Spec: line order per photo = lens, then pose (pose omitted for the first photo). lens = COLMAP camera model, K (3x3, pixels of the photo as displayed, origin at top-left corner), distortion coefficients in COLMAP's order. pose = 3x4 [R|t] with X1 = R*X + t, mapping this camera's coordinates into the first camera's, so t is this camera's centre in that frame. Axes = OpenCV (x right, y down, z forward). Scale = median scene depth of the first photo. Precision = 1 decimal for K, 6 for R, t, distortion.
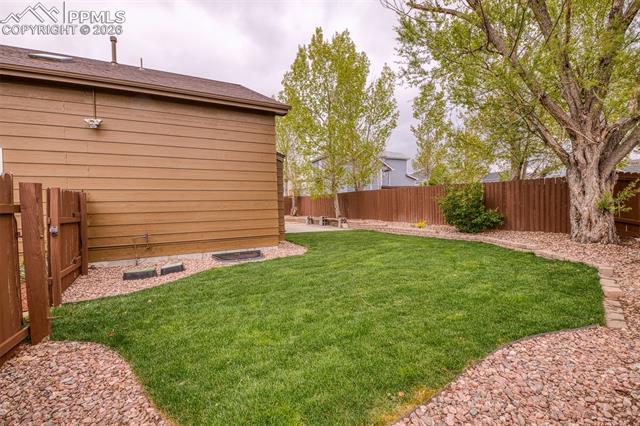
lens RADIAL K [[278.2, 0, 323.1], [0, 278.2, 215.9], [0, 0, 1]] dist [0.000969, -0.011689]
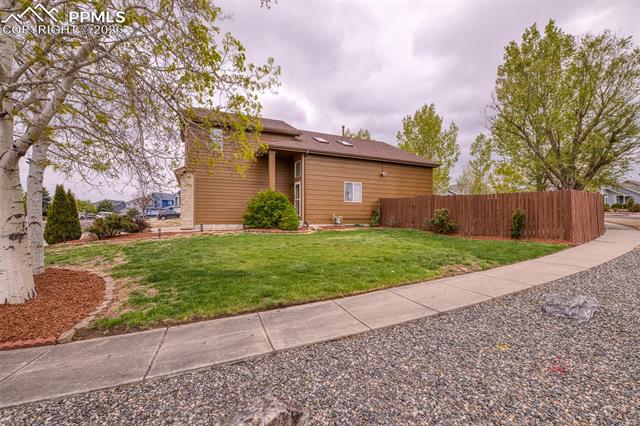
lens RADIAL K [[278.2, 0, 323.1], [0, 278.2, 215.9], [0, 0, 1]] dist [0.000969, -0.011689]
pose [[0.998215, 0.017130, -0.057205, -0.406765], [-0.019896, 0.998642, -0.048140, 0.074706], [0.056303, 0.049192, 0.997201, -0.581303]]
